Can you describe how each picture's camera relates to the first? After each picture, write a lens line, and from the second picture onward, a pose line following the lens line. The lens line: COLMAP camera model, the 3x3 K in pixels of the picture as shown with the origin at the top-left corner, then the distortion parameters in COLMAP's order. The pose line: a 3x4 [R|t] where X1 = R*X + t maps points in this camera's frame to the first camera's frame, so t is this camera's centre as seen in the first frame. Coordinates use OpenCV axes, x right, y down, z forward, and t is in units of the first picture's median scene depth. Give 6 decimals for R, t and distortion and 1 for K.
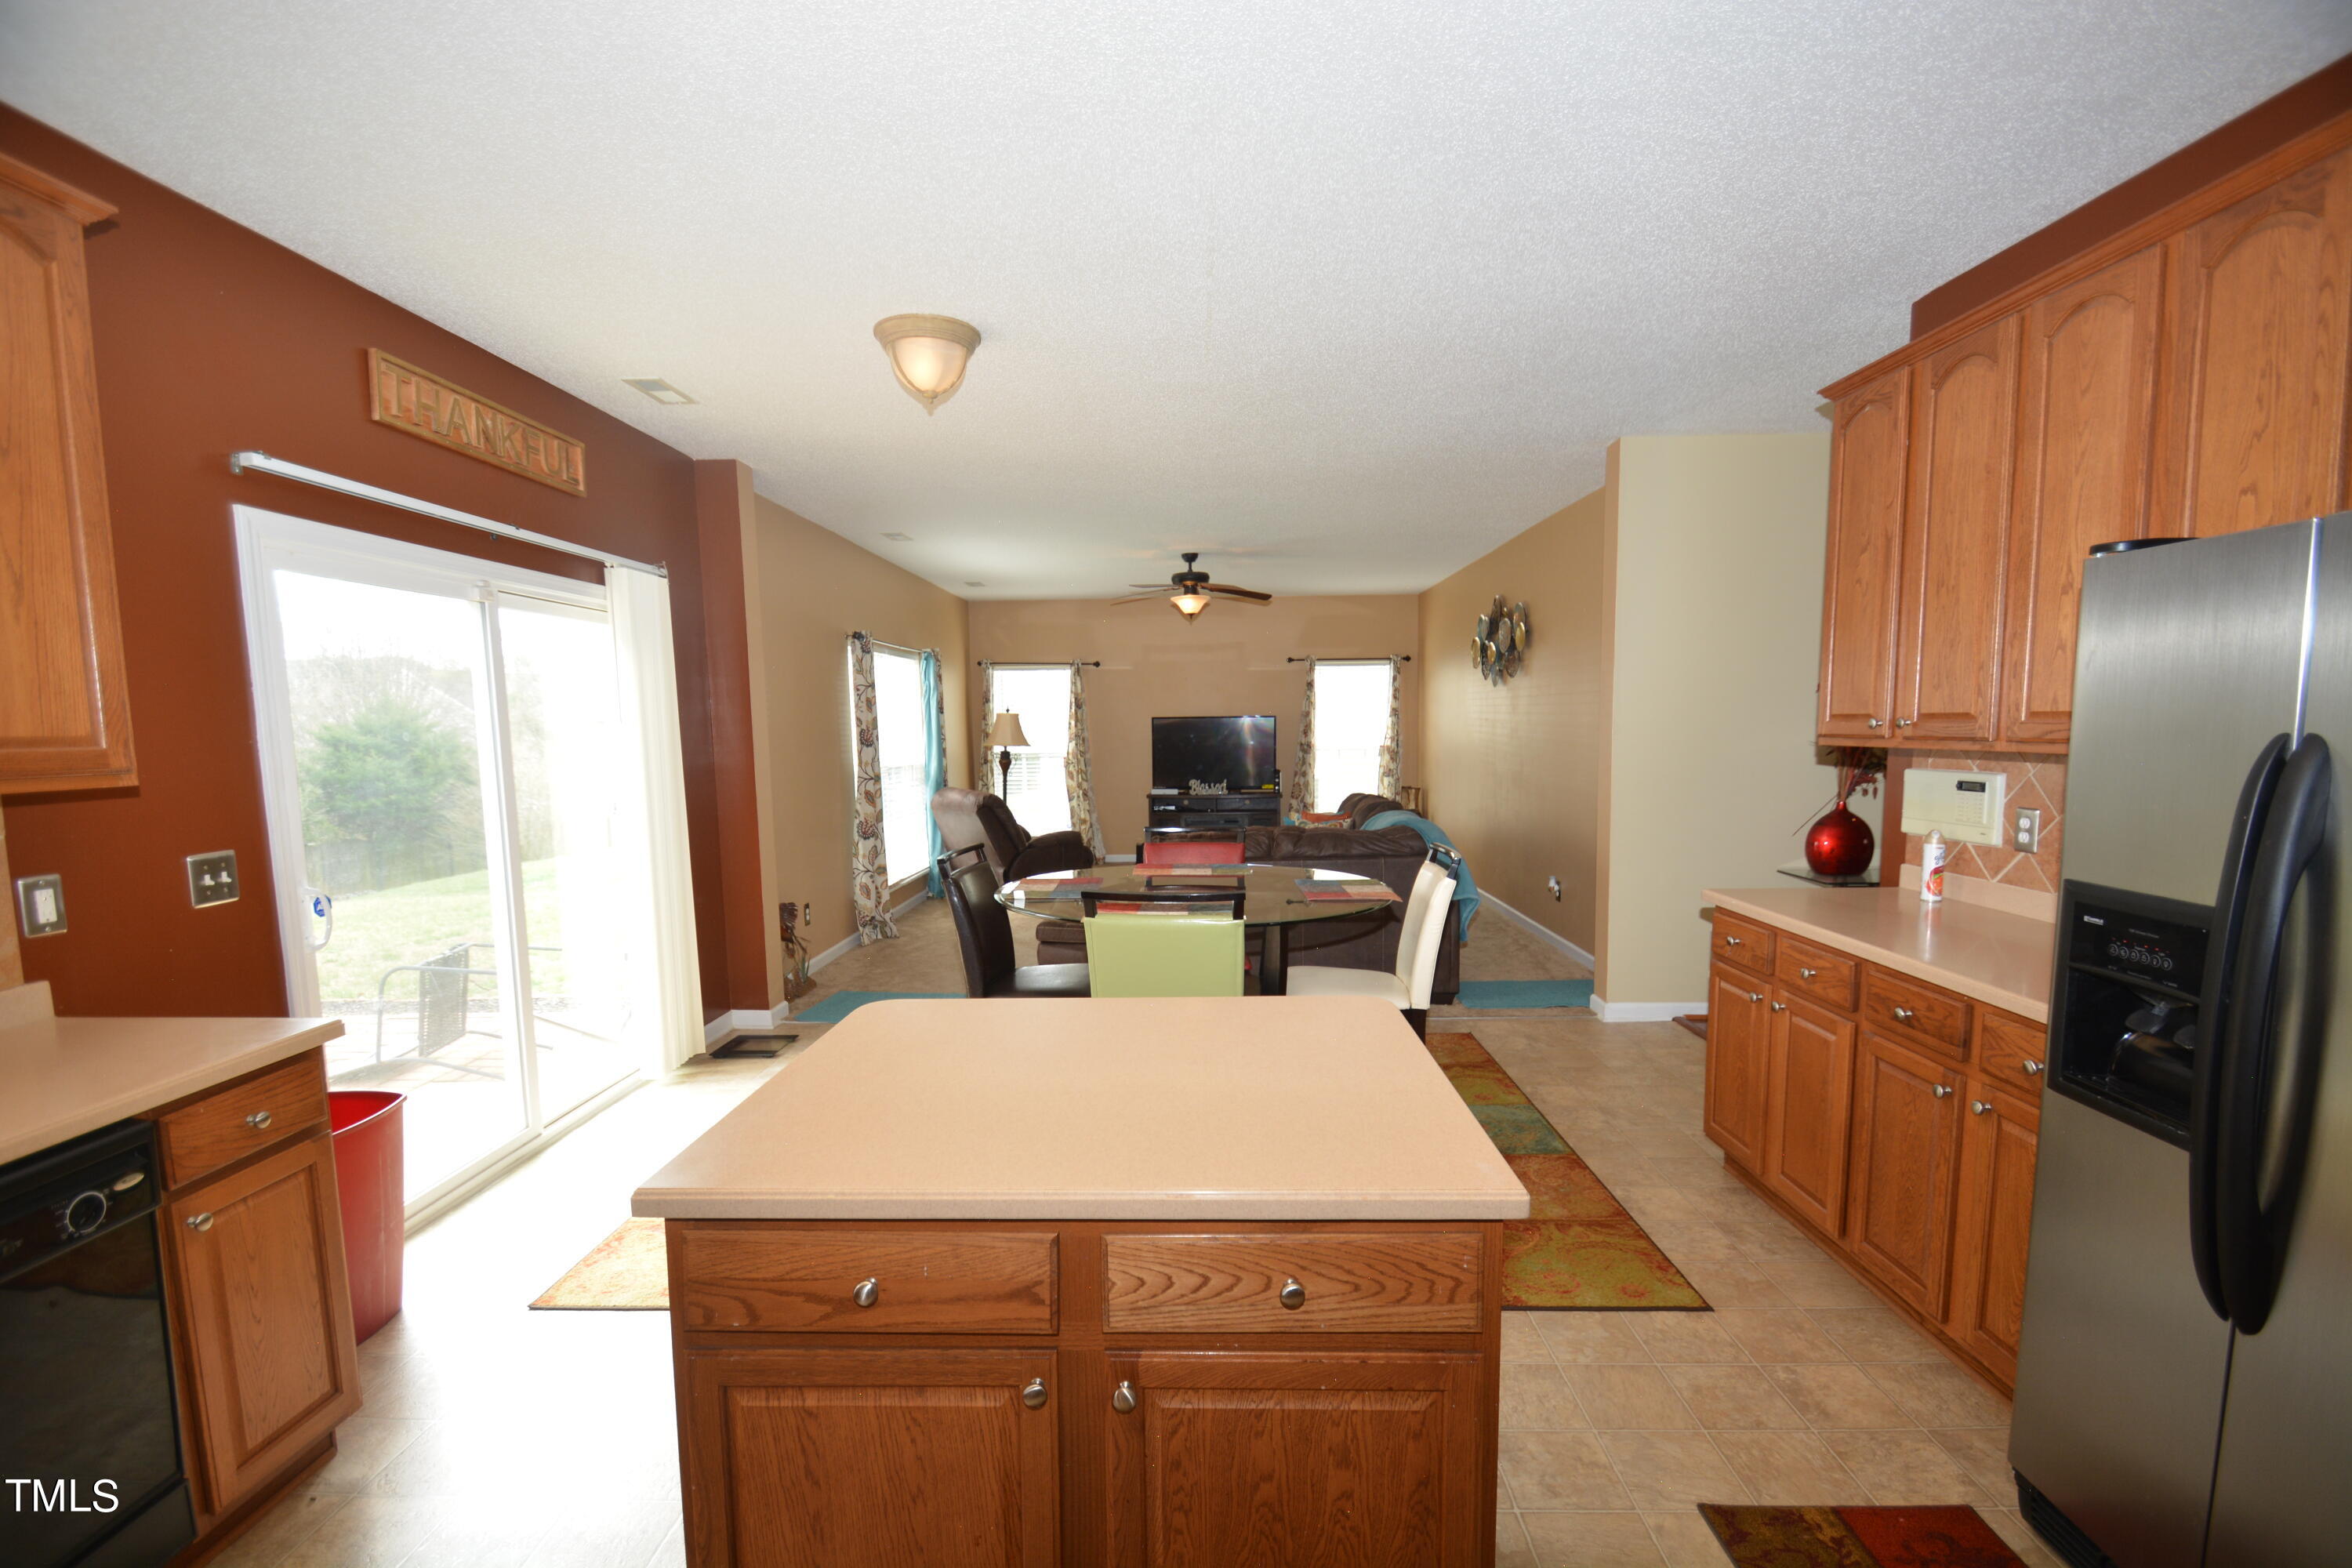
lens RADIAL K [[1049.0, 0, 1178.6], [0, 1049.0, 833.9], [0, 0, 1]] dist [0.000065, -0.000411]
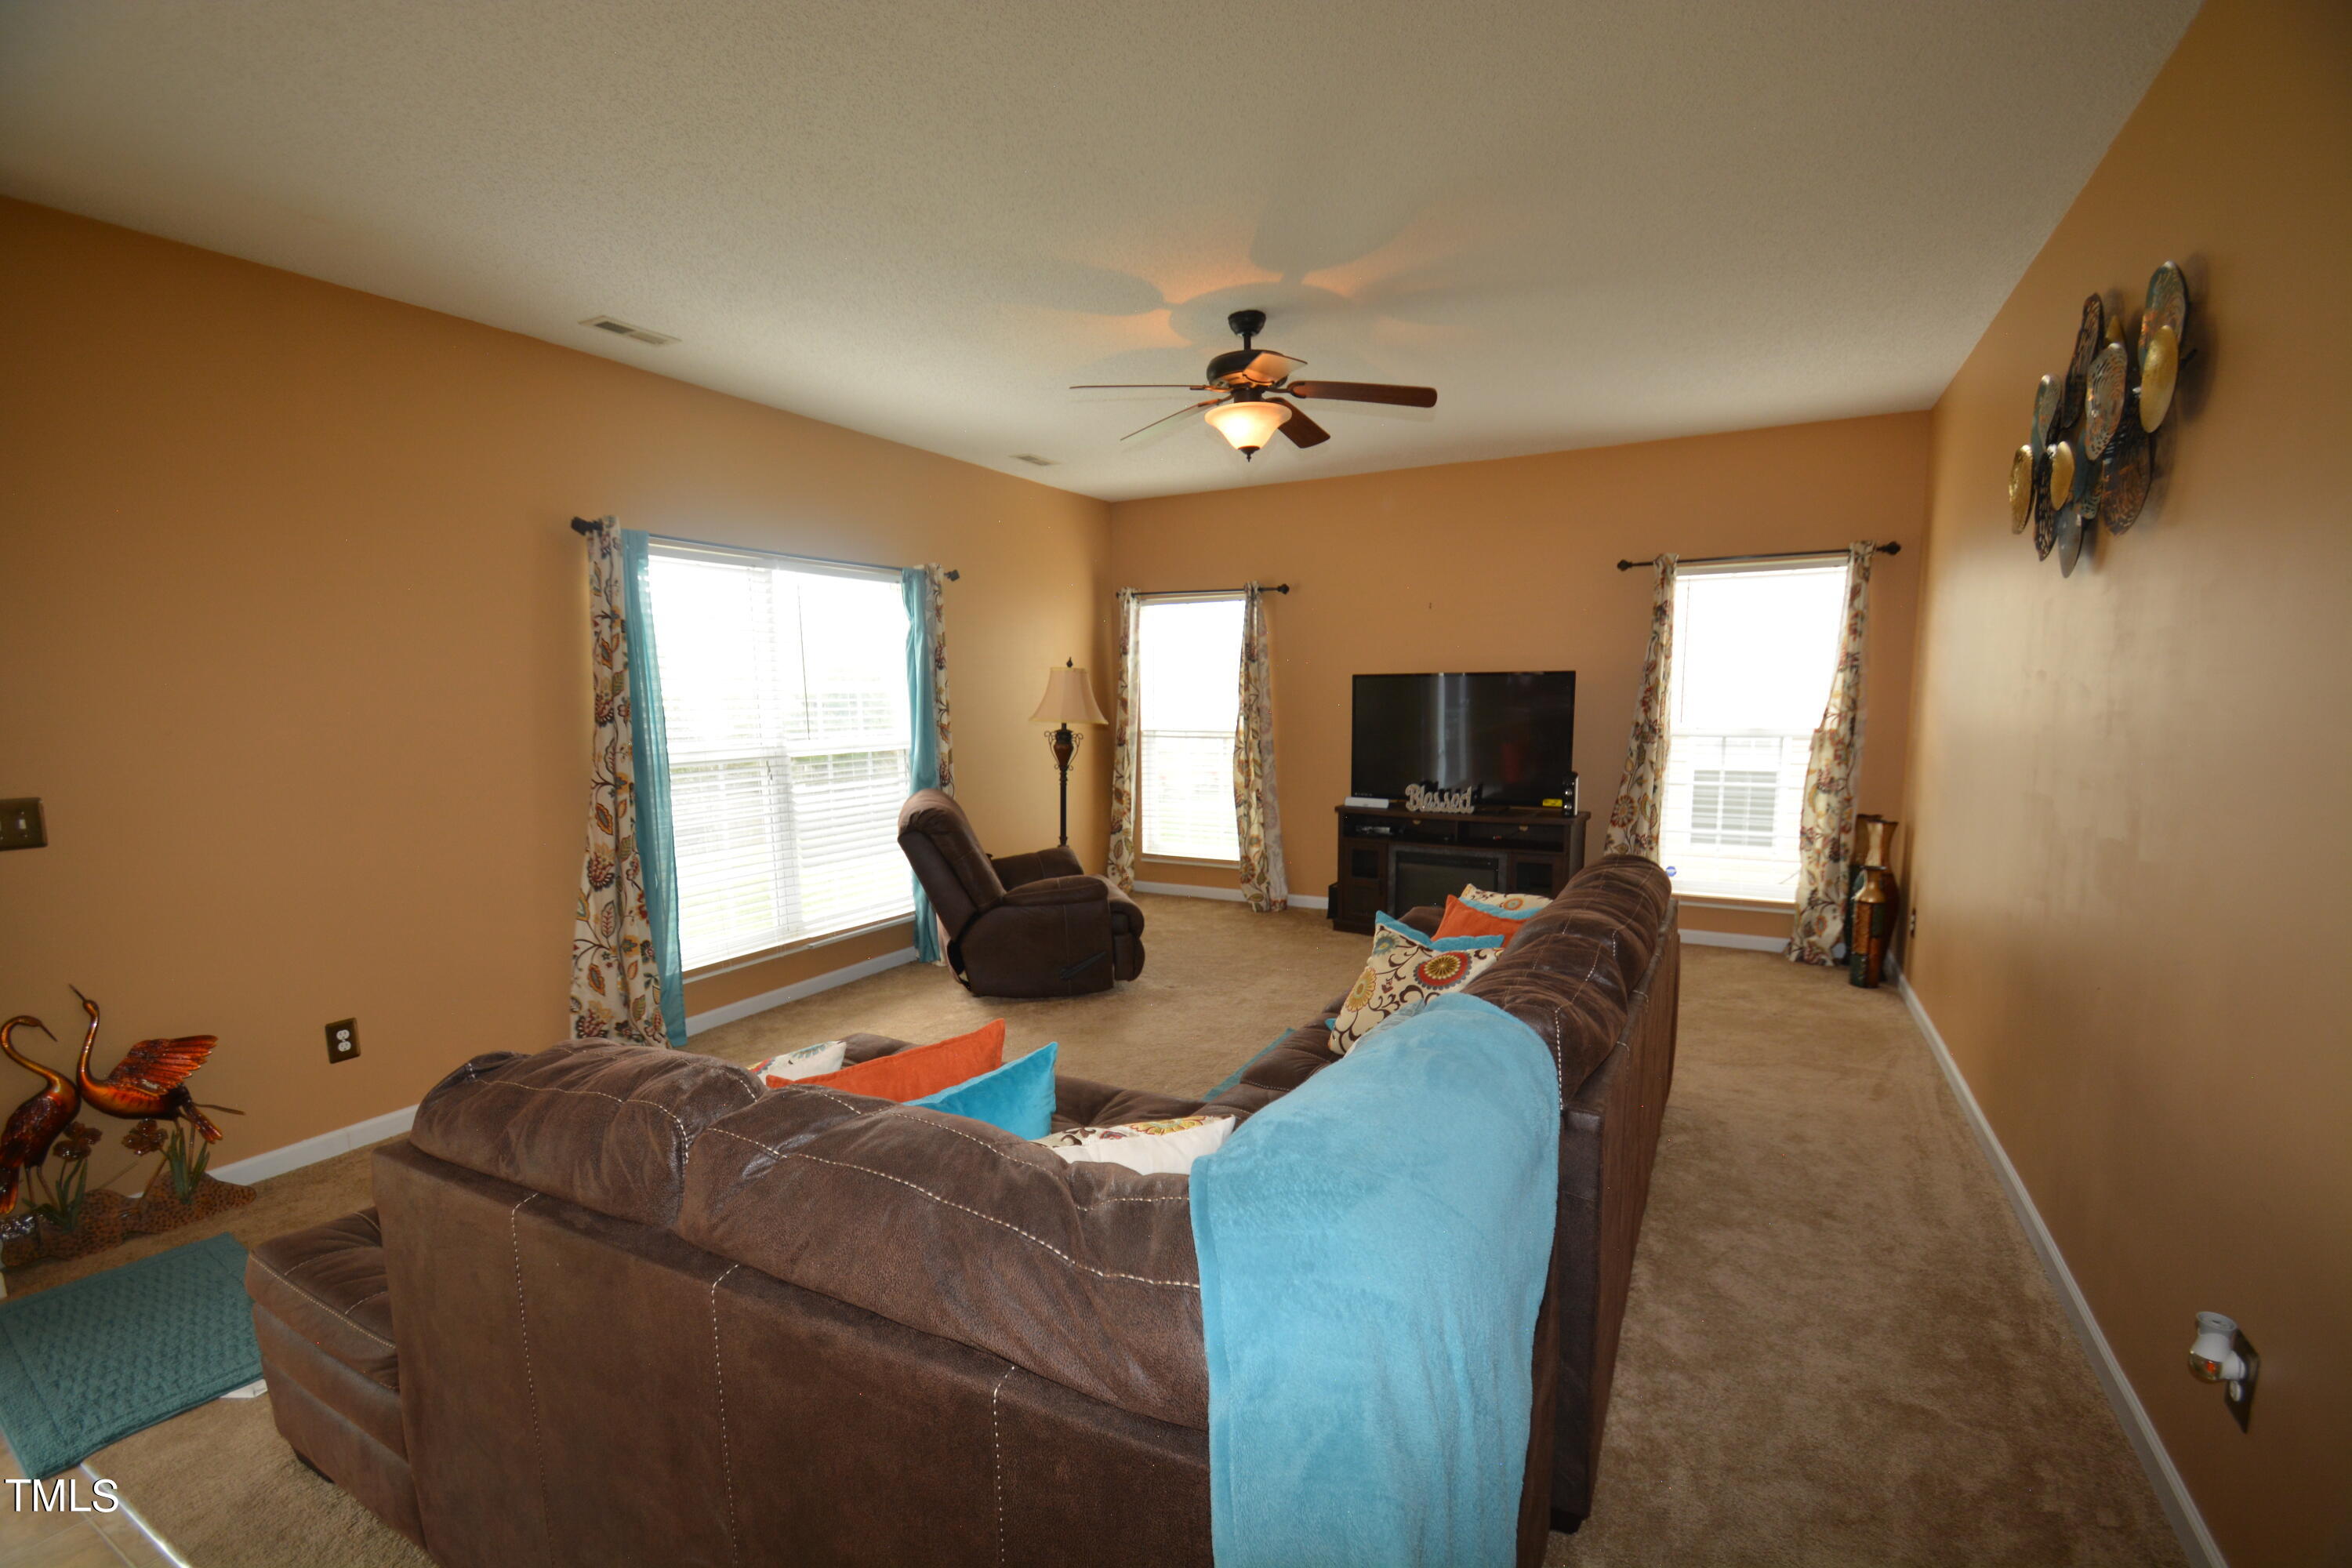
lens RADIAL K [[1049.0, 0, 1178.6], [0, 1049.0, 833.9], [0, 0, 1]] dist [0.000065, -0.000411]
pose [[0.890116, 0.065224, -0.451043, 0.157338], [-0.048961, 0.997664, 0.047646, -0.045669], [0.453097, -0.020327, 0.891229, 0.435639]]
